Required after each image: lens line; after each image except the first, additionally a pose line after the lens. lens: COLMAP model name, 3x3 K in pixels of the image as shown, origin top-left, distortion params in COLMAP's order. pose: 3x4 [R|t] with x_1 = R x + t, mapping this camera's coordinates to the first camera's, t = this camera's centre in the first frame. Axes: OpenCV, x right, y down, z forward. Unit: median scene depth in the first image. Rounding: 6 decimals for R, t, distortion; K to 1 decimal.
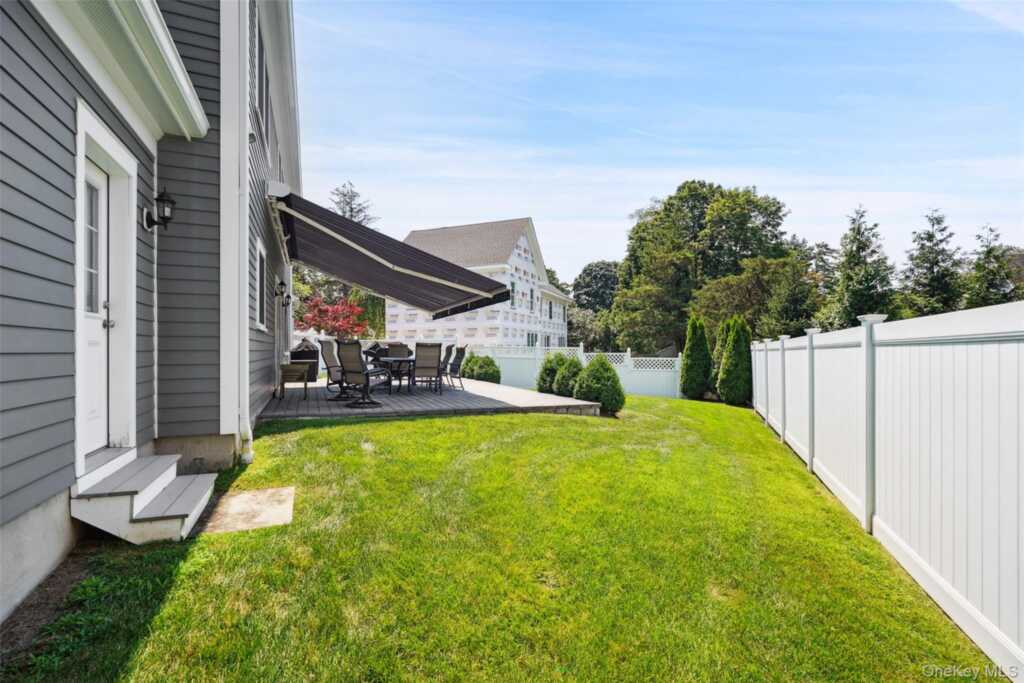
lens RADIAL K [[471.1, 0, 511.9], [0, 471.1, 346.1], [0, 0, 1]] dist [-0.000551, 0.002408]
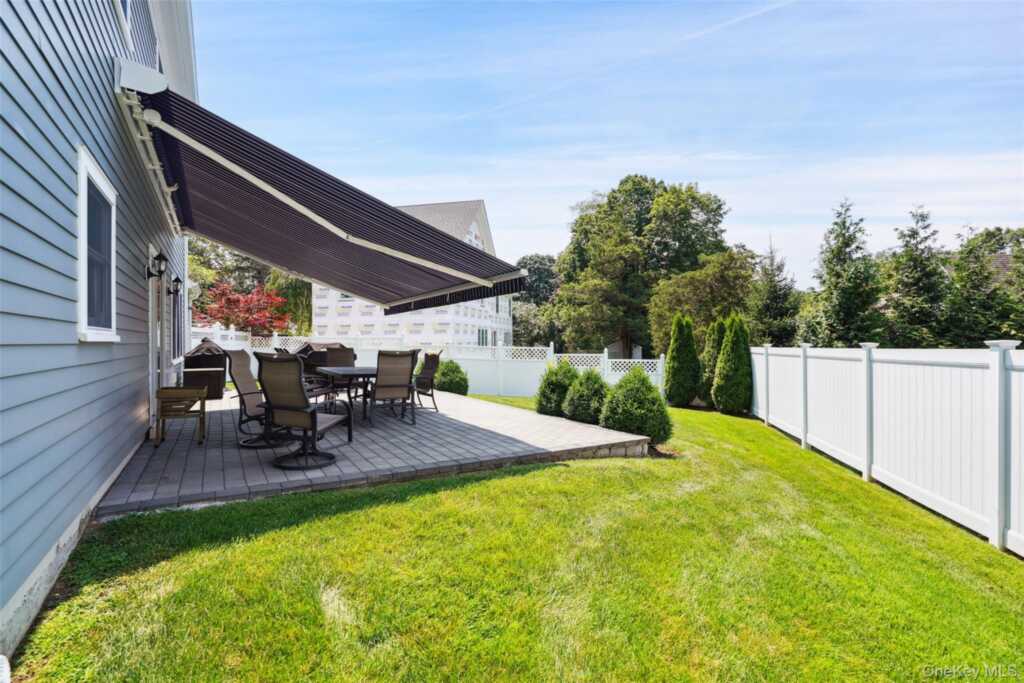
lens RADIAL K [[471.1, 0, 511.7], [0, 471.1, 342.7], [0, 0, 1]] dist [-0.000551, 0.002408]
pose [[0.988321, 0.002324, 0.152371, -0.068914], [-0.003521, 0.999965, 0.007587, -0.014580], [-0.152348, -0.008035, 0.988294, 0.173358]]
